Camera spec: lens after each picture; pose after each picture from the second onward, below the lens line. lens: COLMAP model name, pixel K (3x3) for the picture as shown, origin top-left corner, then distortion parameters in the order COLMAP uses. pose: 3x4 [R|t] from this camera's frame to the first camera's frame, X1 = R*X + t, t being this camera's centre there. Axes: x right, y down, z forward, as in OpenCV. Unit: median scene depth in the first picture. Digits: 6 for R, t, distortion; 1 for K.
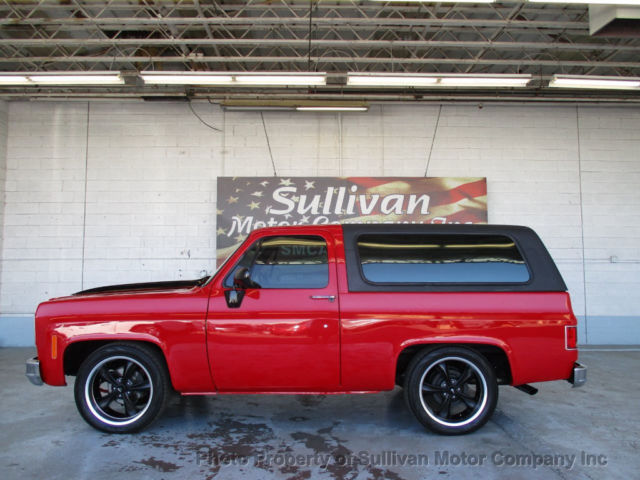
lens RADIAL K [[538.8, 0, 324.3], [0, 538.8, 237.5], [0, 0, 1]] dist [-0.013785, 0.005297]
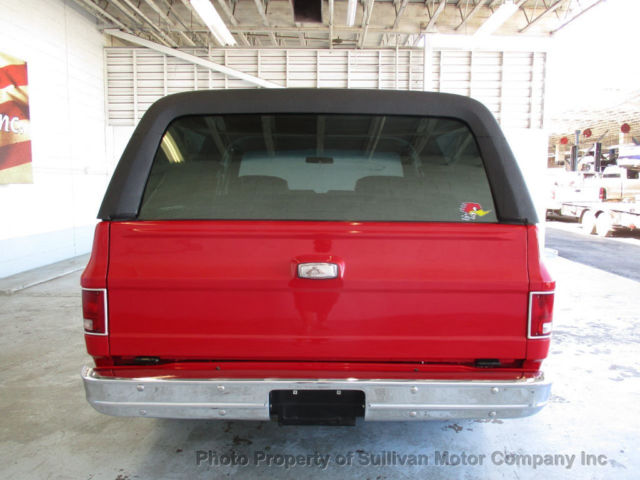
lens RADIAL K [[539.5, 0, 320.0], [0, 539.5, 240.0], [0, 0, 1]] dist [-0.014199, 0.007488]
pose [[0.045503, -0.105243, 0.993405, -0.490682], [-0.071676, 0.991528, 0.108327, 0.030277], [-0.996390, -0.076132, 0.037574, 0.532061]]
